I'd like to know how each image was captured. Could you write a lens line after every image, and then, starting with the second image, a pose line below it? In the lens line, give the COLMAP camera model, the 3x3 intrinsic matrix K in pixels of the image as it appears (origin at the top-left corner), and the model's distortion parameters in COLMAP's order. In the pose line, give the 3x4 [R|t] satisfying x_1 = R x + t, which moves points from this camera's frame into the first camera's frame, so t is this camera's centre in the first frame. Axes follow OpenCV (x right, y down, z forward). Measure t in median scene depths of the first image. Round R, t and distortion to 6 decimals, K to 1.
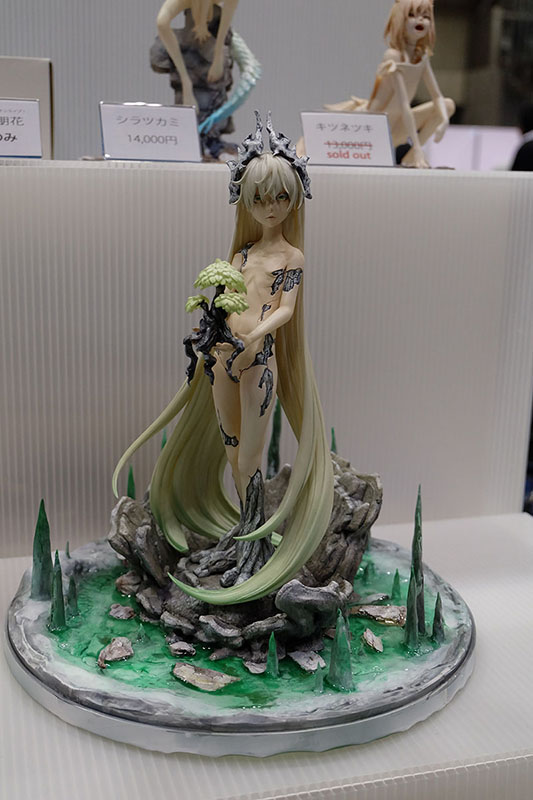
lens RADIAL K [[955.9, 0, 262.7], [0, 955.9, 397.4], [0, 0, 1]] dist [-0.025525, 0.000000]
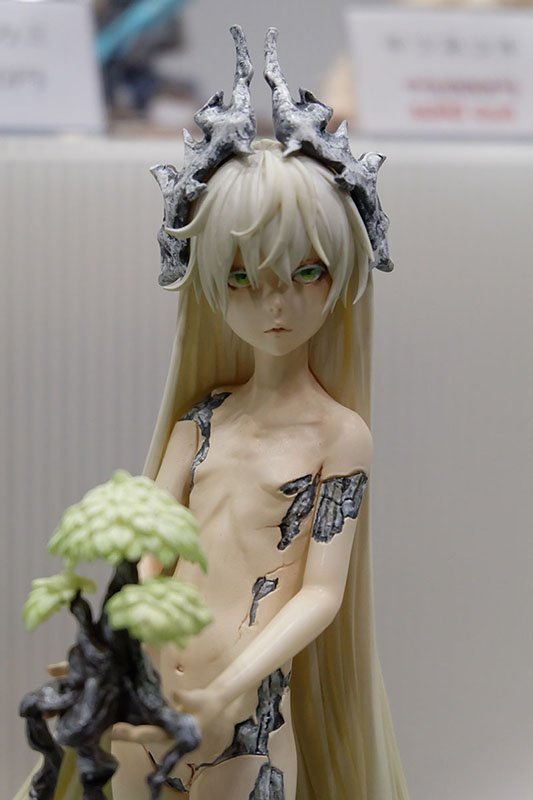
lens RADIAL K [[1667.4, 0, 269.0], [0, 1667.4, 401.9], [0, 0, 1]] dist [-0.025169, 0.000000]
pose [[0.999956, -0.002078, 0.009153, -0.000106], [0.002424, 0.999278, -0.037911, -0.138377], [-0.009068, 0.037932, 0.999239, 0.390105]]
